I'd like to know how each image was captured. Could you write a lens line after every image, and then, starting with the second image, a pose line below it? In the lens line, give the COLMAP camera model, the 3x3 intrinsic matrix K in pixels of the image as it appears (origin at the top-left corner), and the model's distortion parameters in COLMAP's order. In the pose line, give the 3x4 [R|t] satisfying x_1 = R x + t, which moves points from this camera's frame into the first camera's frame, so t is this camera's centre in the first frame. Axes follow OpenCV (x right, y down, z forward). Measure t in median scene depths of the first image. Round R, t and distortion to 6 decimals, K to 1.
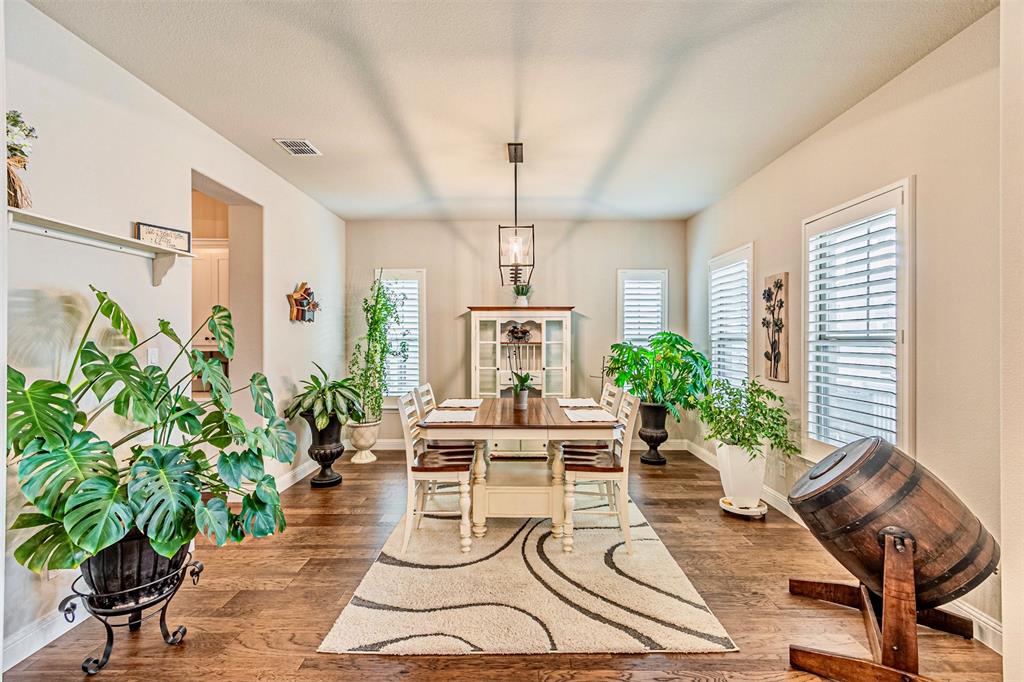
lens RADIAL K [[444.4, 0, 511.4], [0, 444.4, 341.0], [0, 0, 1]] dist [0.003746, 0.000499]
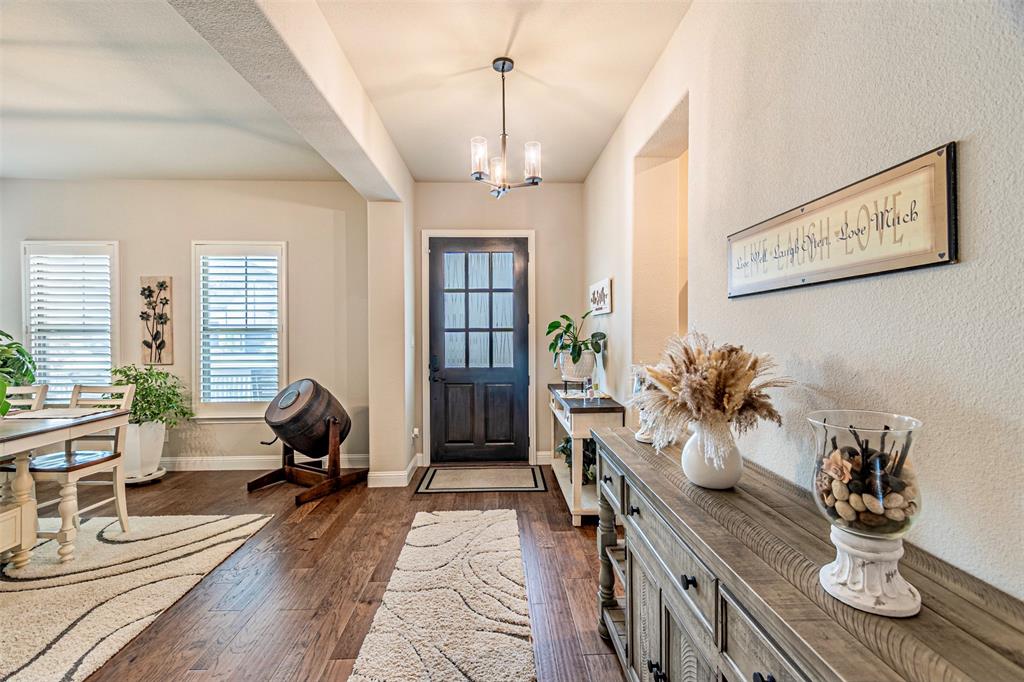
lens RADIAL K [[444.4, 0, 511.4], [0, 444.4, 334.4], [0, 0, 1]] dist [0.003746, 0.000499]
pose [[-0.041846, -0.007414, 0.999097, -0.671495], [0.007202, 0.999944, 0.007722, 0.005324], [-0.999098, 0.007519, -0.041791, 0.098054]]
